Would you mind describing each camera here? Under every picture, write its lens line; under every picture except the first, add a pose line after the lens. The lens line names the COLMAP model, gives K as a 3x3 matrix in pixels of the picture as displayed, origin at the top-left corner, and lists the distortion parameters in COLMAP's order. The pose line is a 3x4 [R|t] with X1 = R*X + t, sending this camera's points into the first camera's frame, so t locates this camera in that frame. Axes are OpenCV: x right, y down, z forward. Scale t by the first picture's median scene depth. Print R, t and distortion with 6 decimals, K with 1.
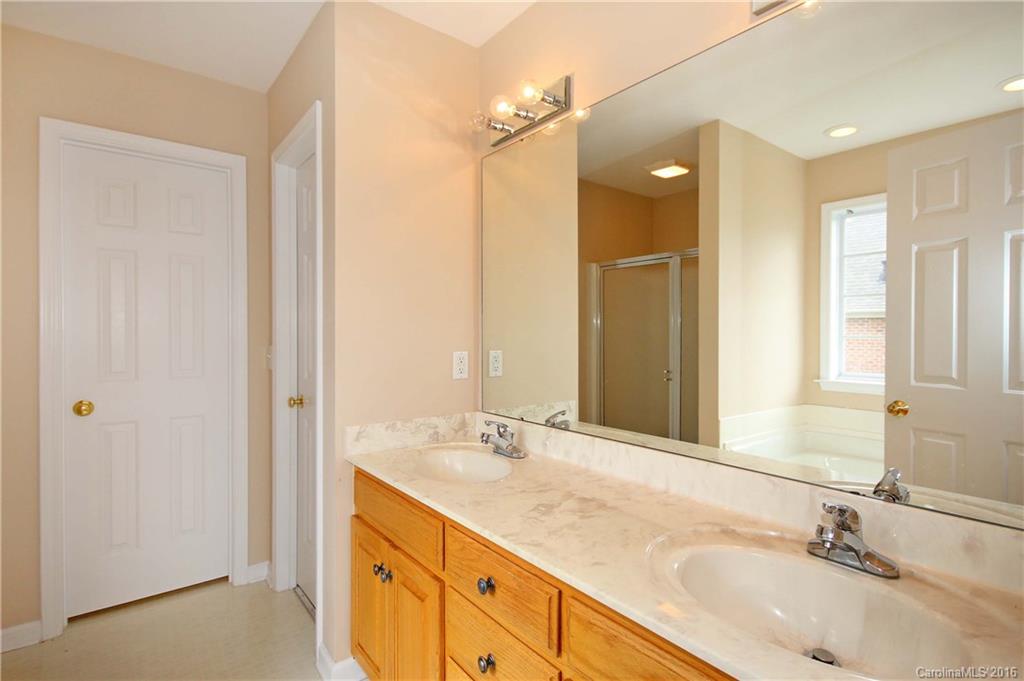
lens RADIAL K [[512.8, 0, 508.6], [0, 512.8, 344.6], [0, 0, 1]] dist [-0.001529, -0.000009]
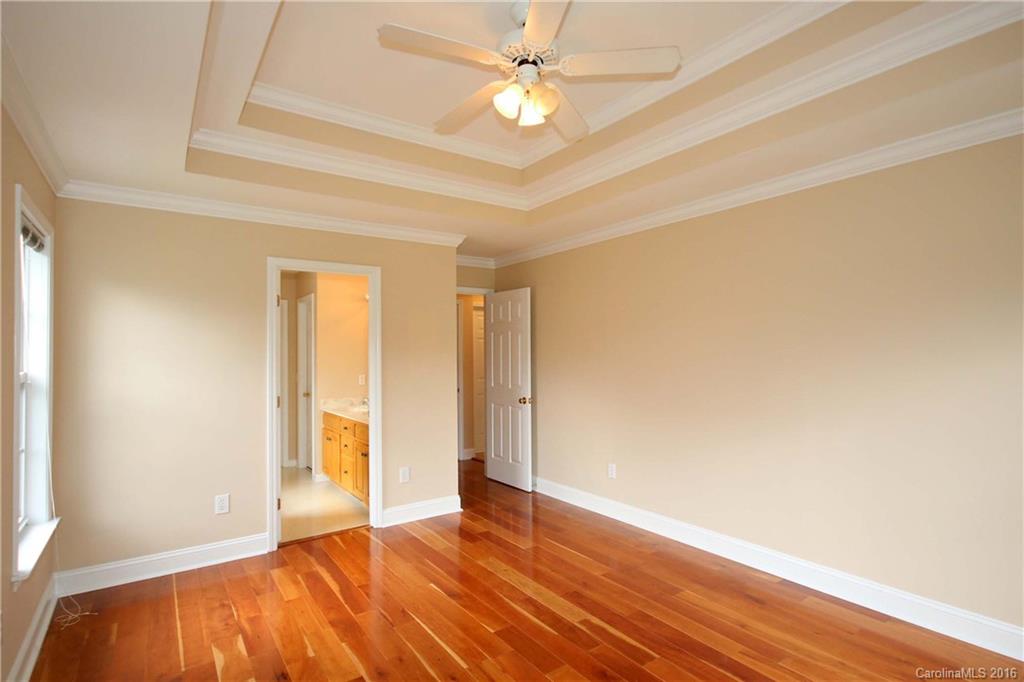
lens RADIAL K [[512.8, 0, 508.6], [0, 512.8, 345.1], [0, 0, 1]] dist [-0.001529, -0.000009]
pose [[0.999364, -0.018026, -0.030760, 0.803053], [0.016923, 0.999217, -0.035767, -0.042645], [0.031381, 0.035223, 0.998887, -1.820717]]
